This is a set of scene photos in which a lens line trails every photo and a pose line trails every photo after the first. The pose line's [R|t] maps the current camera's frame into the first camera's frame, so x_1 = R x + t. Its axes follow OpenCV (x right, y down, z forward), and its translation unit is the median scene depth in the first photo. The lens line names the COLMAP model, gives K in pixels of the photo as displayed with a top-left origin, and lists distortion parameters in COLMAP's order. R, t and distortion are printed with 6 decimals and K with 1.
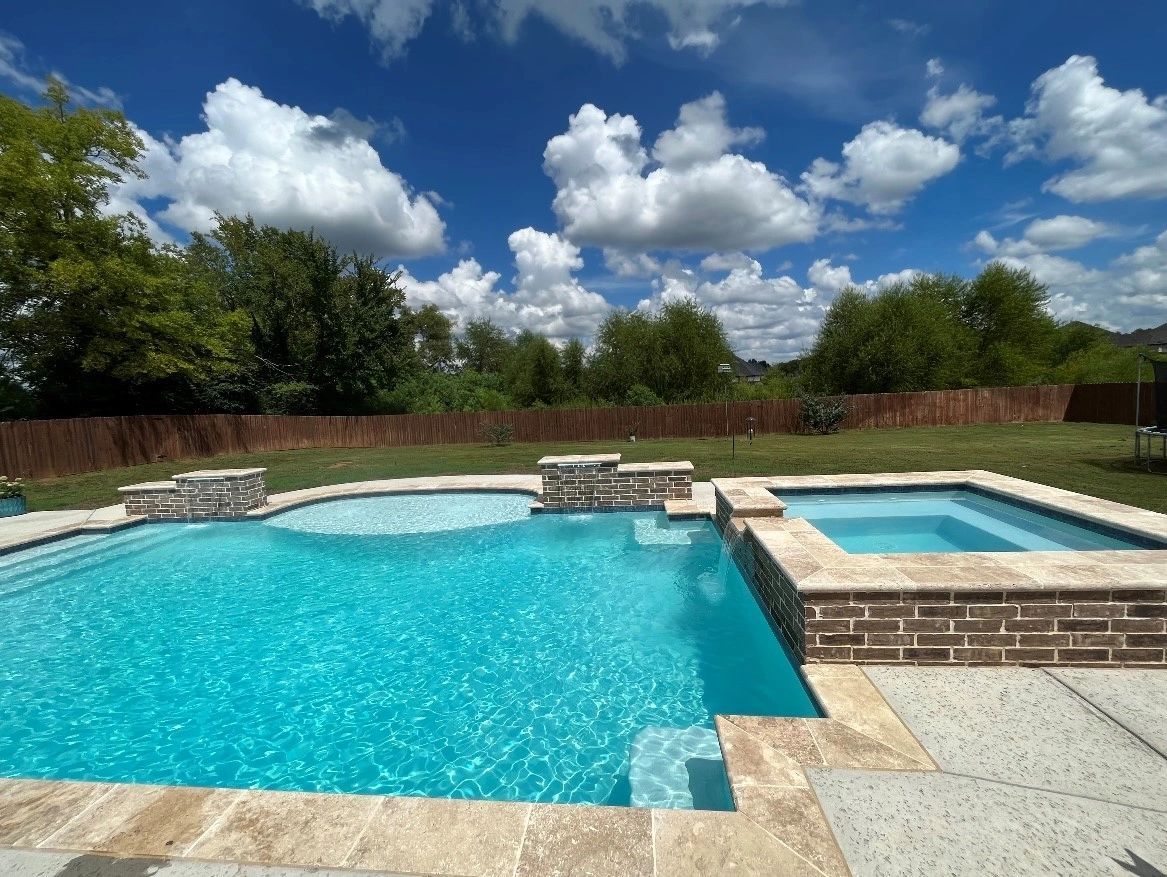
lens RADIAL K [[471.4, 0, 583.5], [0, 471.4, 438.5], [0, 0, 1]] dist [-0.001981, -0.000156]
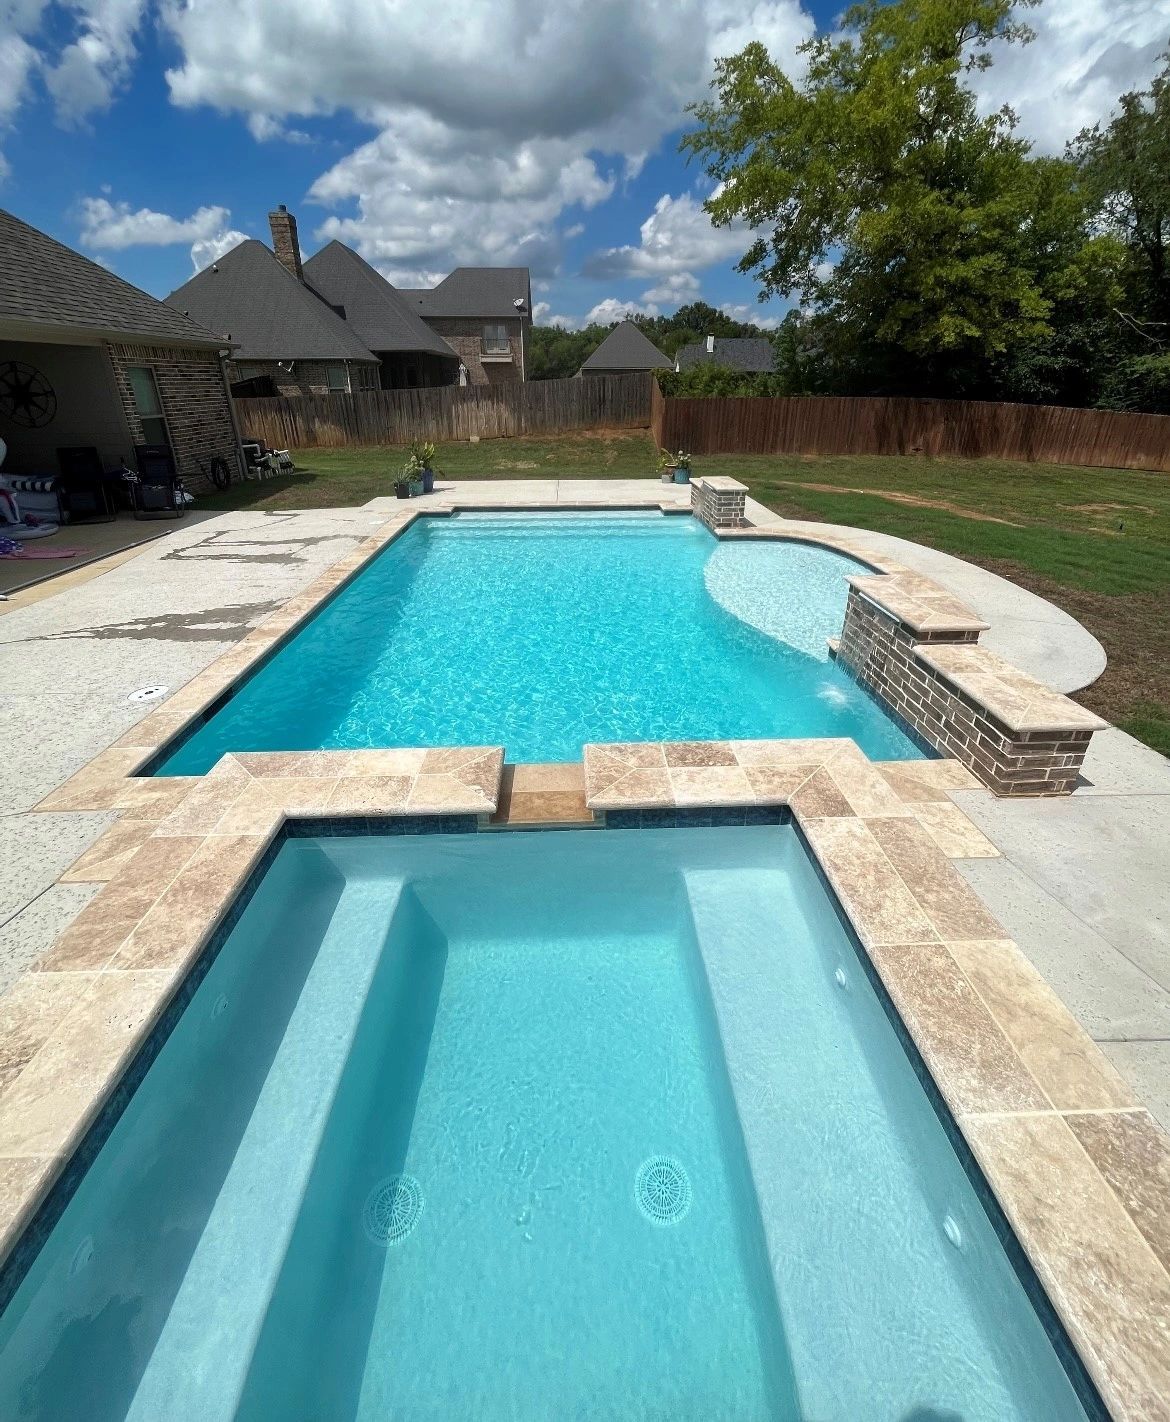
lens RADIAL K [[626.6, 0, 586.2], [0, 626.6, 649.2], [0, 0, 1]] dist [-0.002121, -0.000842]
pose [[0.146738, 0.438552, -0.886646, 0.236532], [-0.106118, 0.898154, 0.426682, -0.066909], [0.983467, 0.031479, 0.178332, 0.228800]]
